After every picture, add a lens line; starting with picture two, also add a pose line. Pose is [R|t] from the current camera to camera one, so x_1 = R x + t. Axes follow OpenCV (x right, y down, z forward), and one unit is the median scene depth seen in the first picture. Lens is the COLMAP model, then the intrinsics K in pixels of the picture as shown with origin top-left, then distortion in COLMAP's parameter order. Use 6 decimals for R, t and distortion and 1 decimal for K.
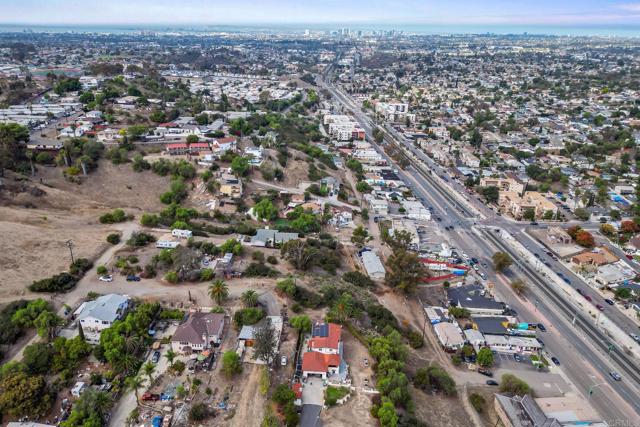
lens RADIAL K [[447.8, 0, 320.0], [0, 447.8, 213.5], [0, 0, 1]] dist [0.088591, -0.094538]
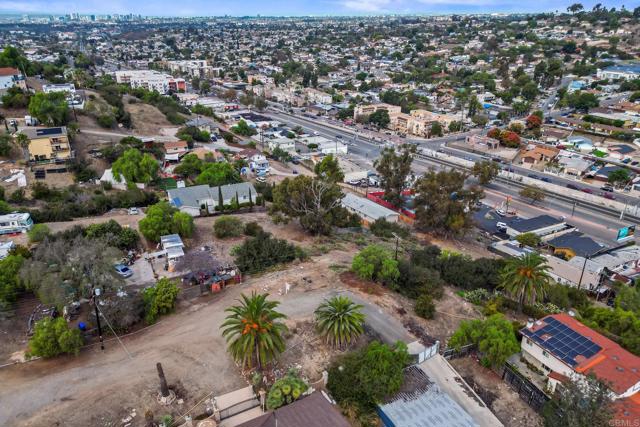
lens RADIAL K [[447.8, 0, 320.0], [0, 447.8, 213.5], [0, 0, 1]] dist [0.088591, -0.094538]
pose [[0.879242, -0.226225, 0.419232, -0.168216], [0.206347, 0.974063, 0.092856, 0.041099], [-0.429365, 0.004864, 0.903118, 0.395563]]
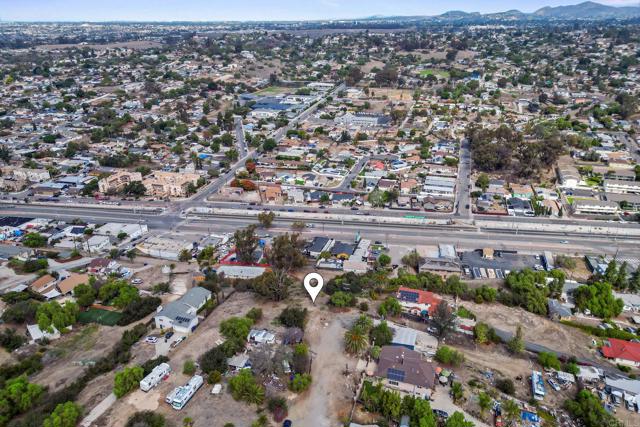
lens RADIAL K [[447.8, 0, 320.0], [0, 447.8, 213.5], [0, 0, 1]] dist [0.088591, -0.094538]
pose [[0.267880, -0.424144, 0.865067, -0.547799], [0.368636, 0.874682, 0.314705, -0.221531], [-0.890139, 0.234591, 0.390665, 0.379587]]
